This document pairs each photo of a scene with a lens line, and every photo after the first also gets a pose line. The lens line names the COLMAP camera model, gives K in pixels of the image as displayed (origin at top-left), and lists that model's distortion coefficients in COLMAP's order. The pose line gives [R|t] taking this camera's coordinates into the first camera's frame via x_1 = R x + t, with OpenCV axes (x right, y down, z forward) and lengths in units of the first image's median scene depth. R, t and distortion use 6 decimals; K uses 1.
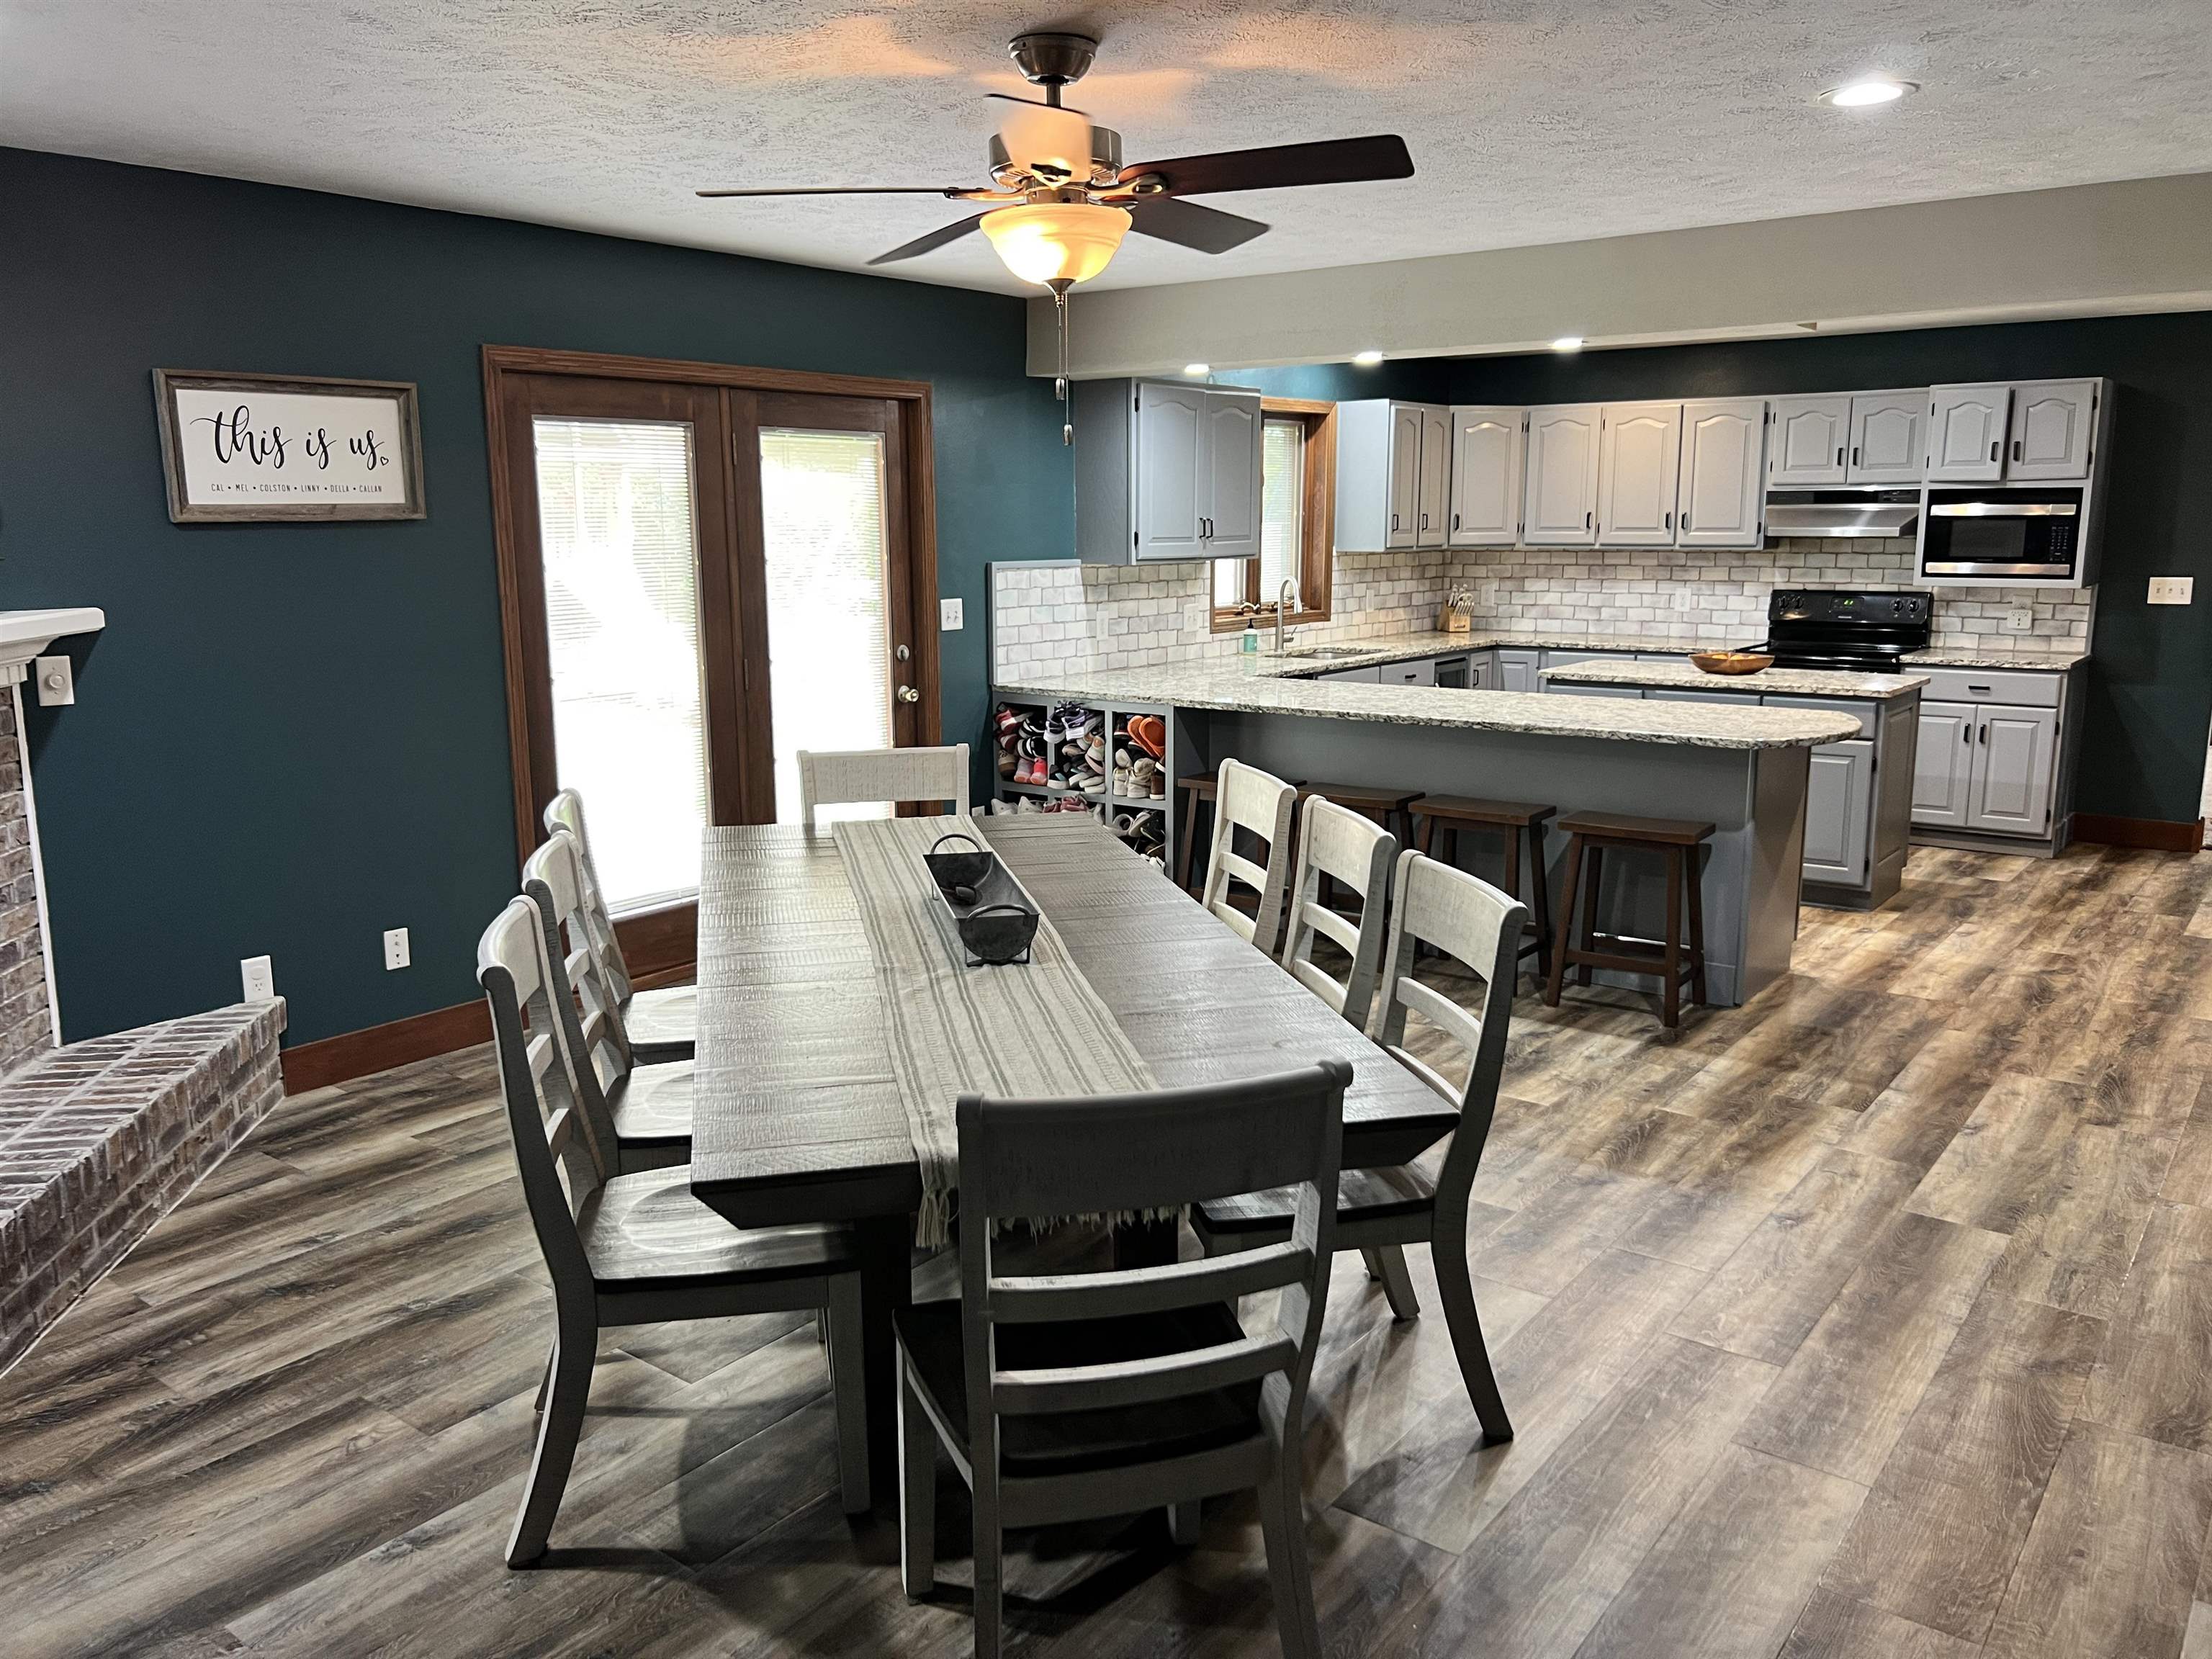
lens RADIAL K [[1657.8, 0, 1137.6], [0, 1657.8, 824.1], [0, 0, 1]] dist [0.122304, -0.145472]
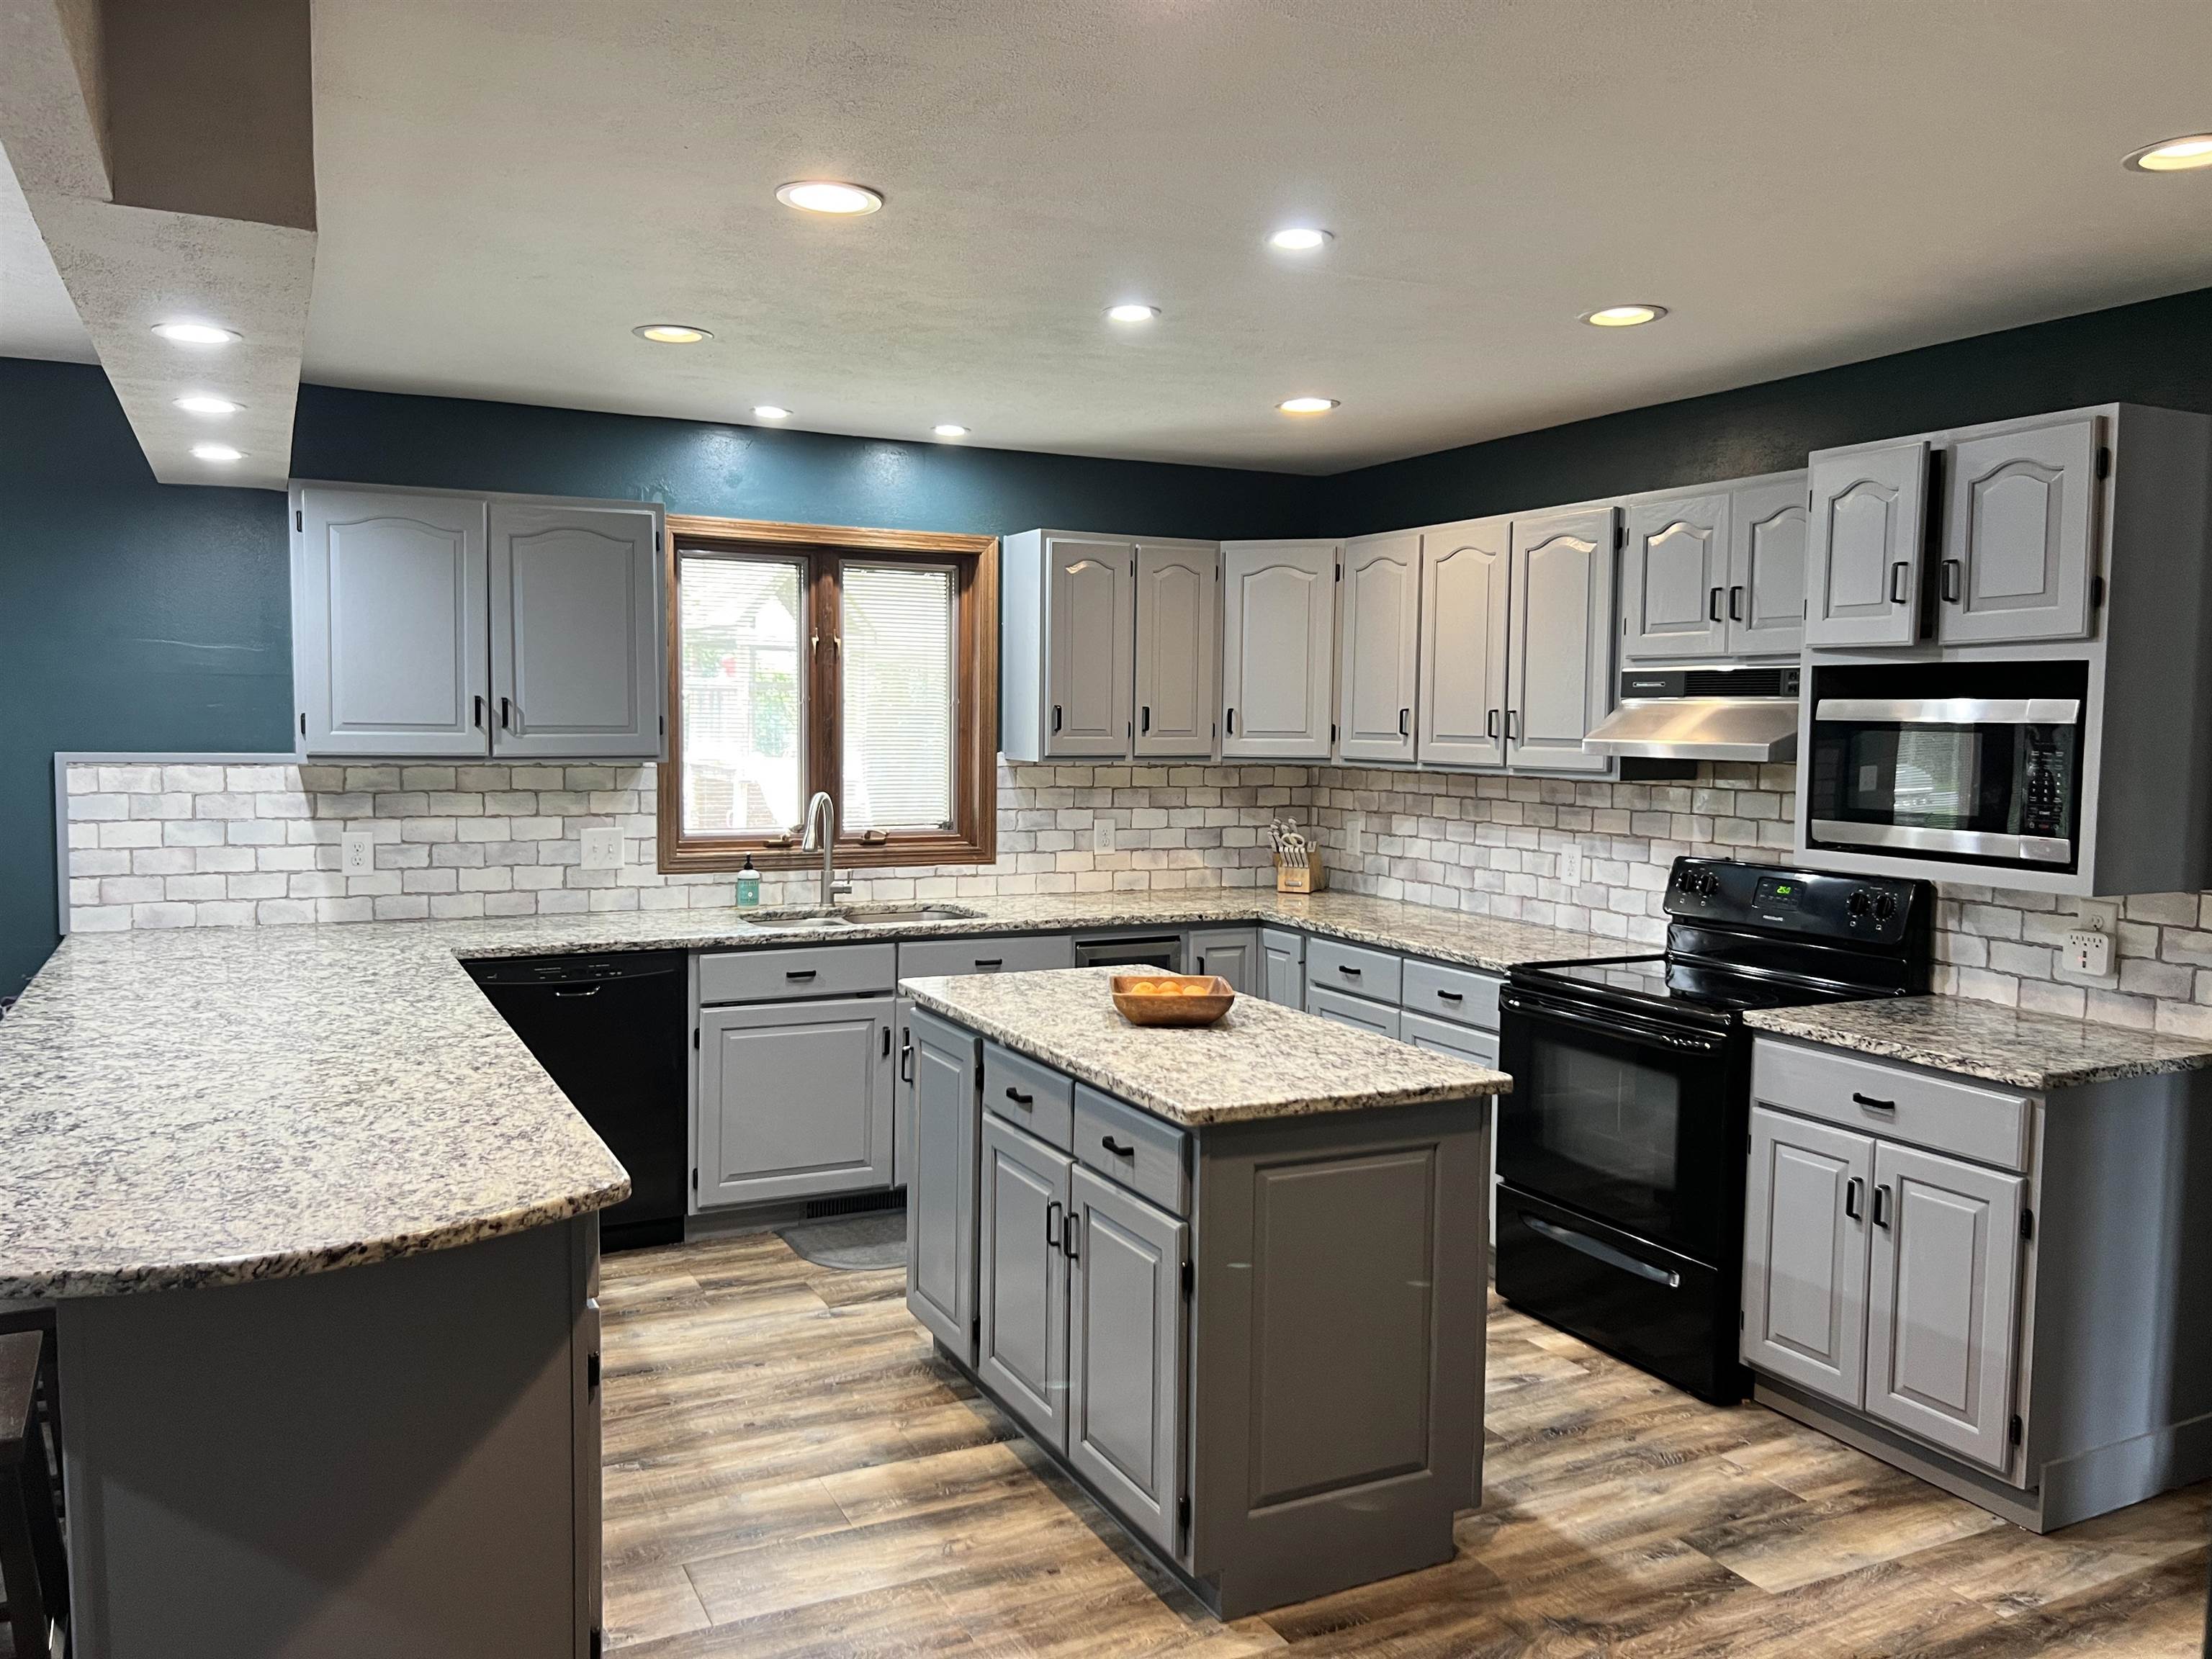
lens RADIAL K [[1659.6, 0, 1099.3], [0, 1659.6, 836.9], [0, 0, 1]] dist [0.047265, -0.057784]
pose [[0.890773, 0.046961, -0.452015, 0.507201], [-0.099038, 0.990800, -0.092235, -0.088070], [0.443525, 0.126927, 0.887229, 0.505329]]
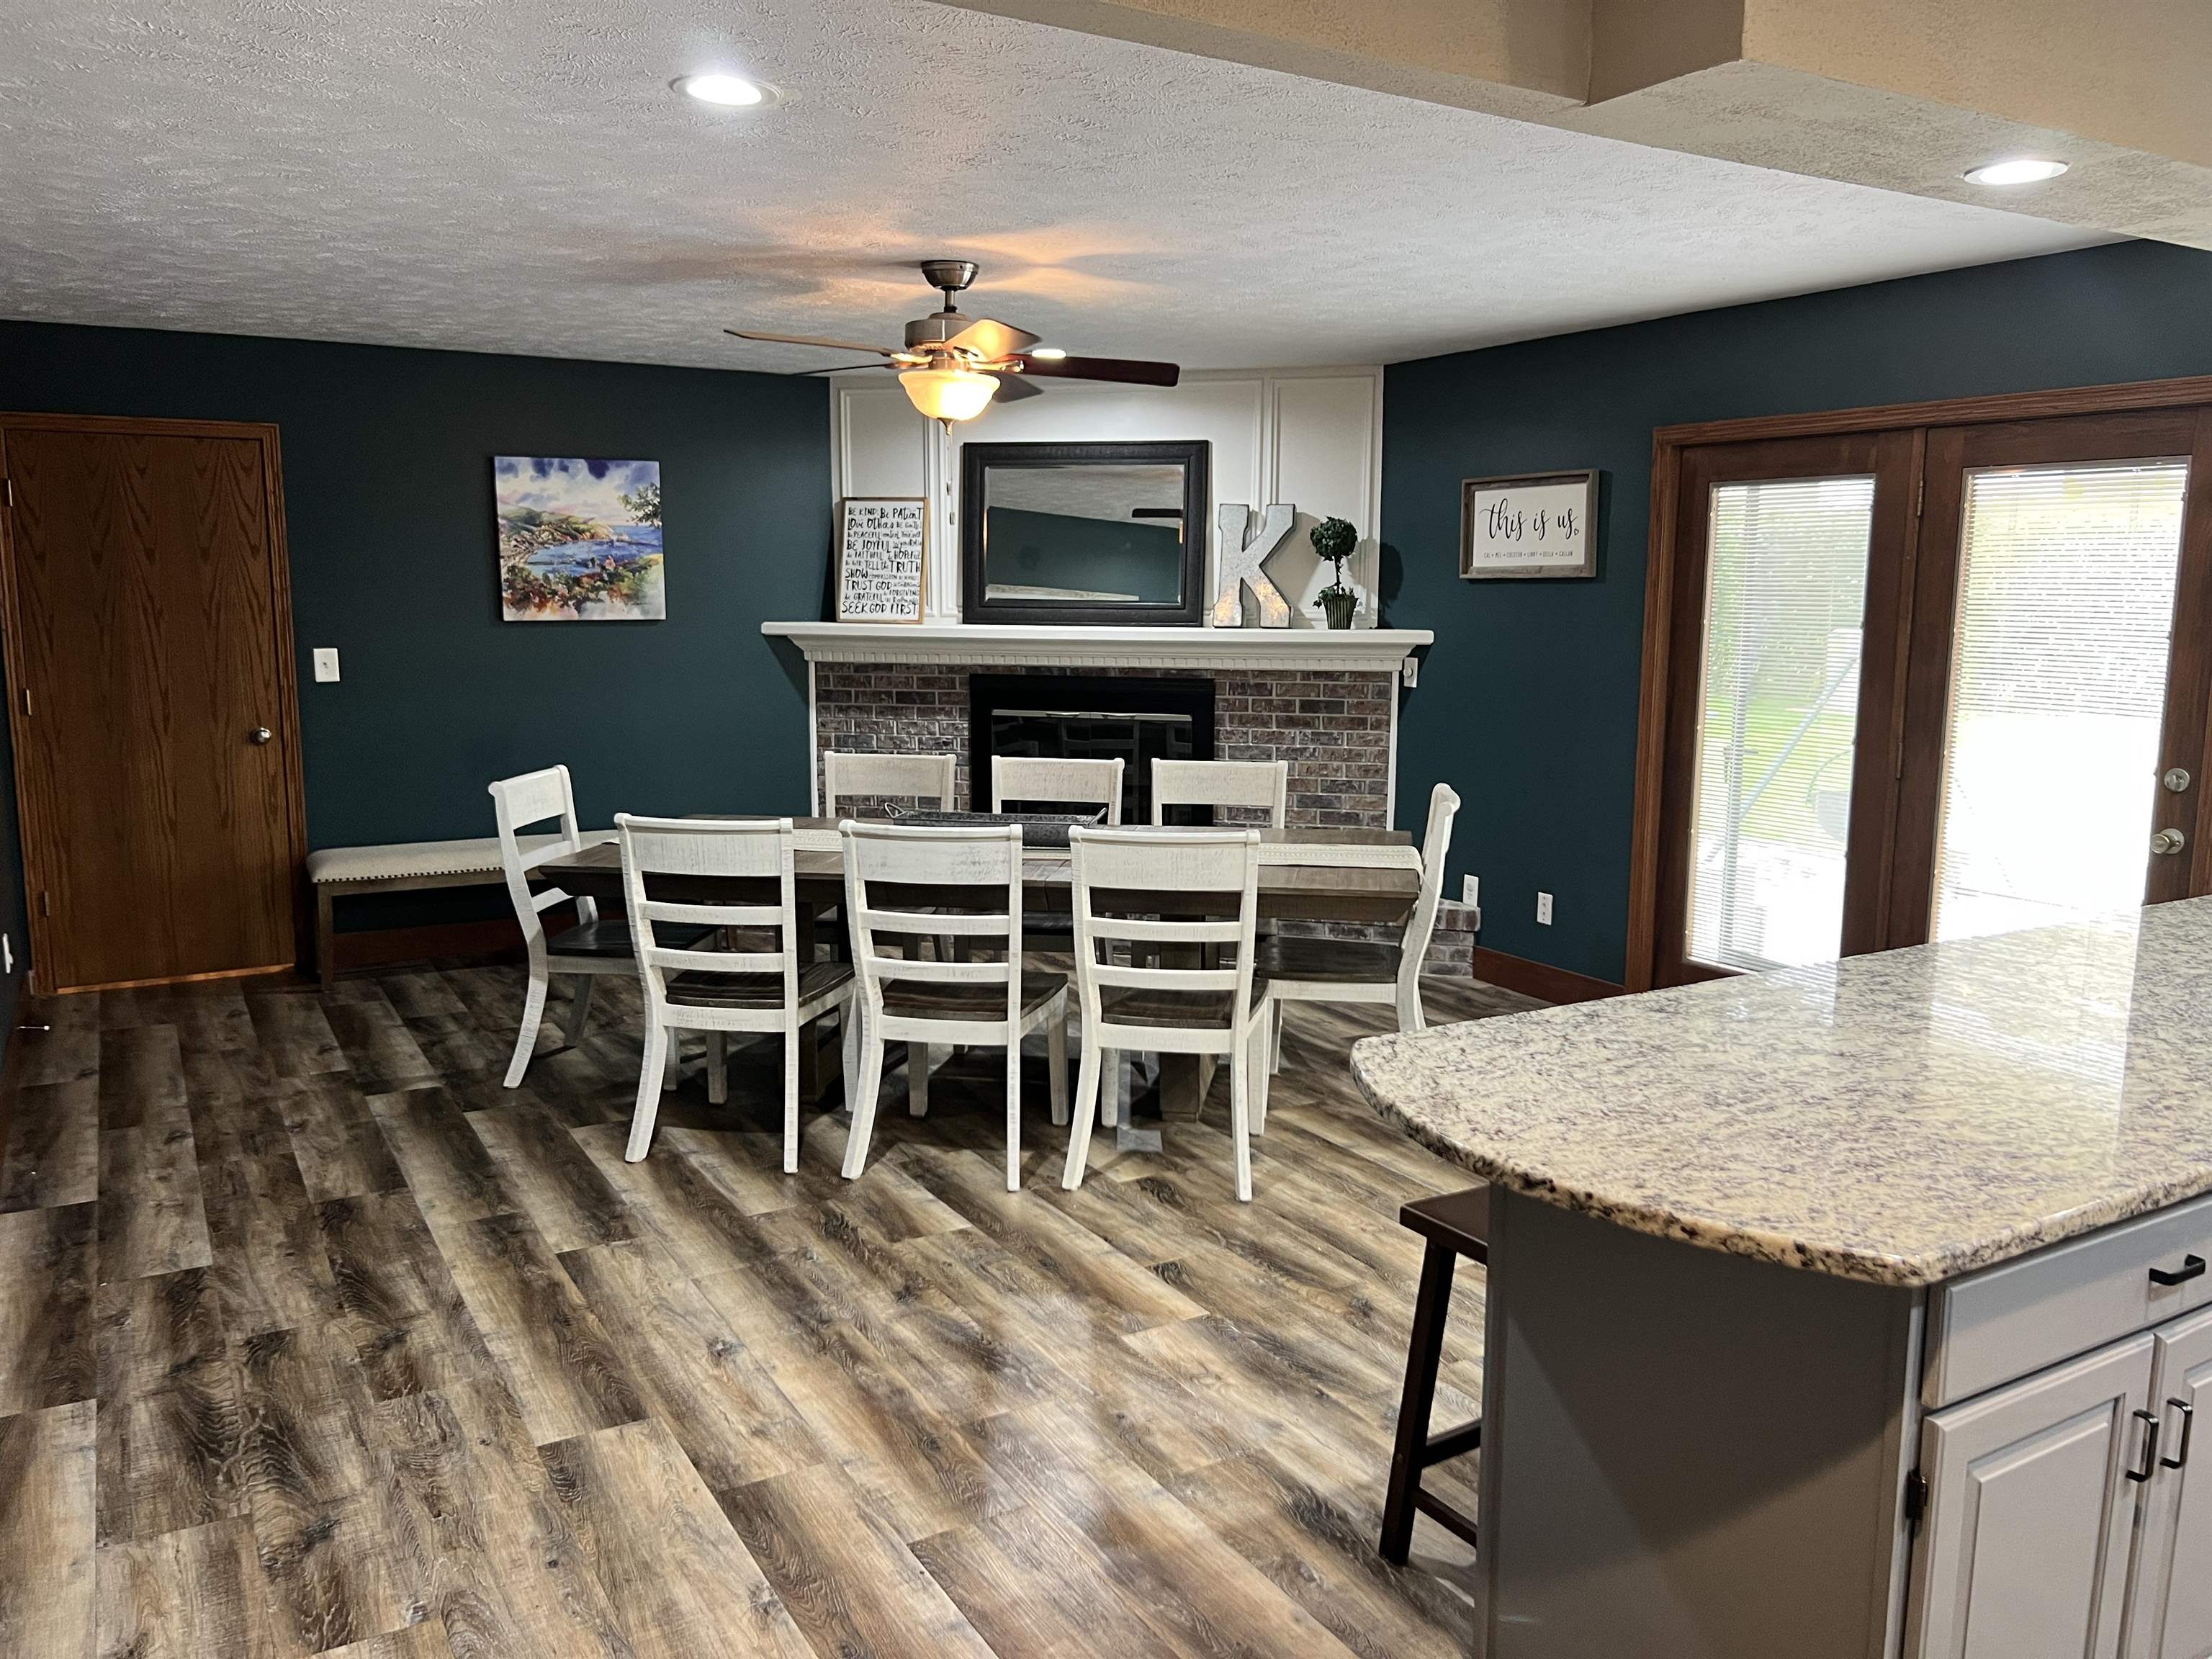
lens RADIAL K [[1686.0, 0, 1106.0], [0, 1686.0, 829.5], [0, 0, 1]] dist [0.037363, -0.076690]
pose [[-0.393997, 0.136205, -0.908964, 0.532105], [-0.176036, 0.959467, 0.220077, -0.128944], [0.902096, 0.246720, -0.354050, 0.703886]]
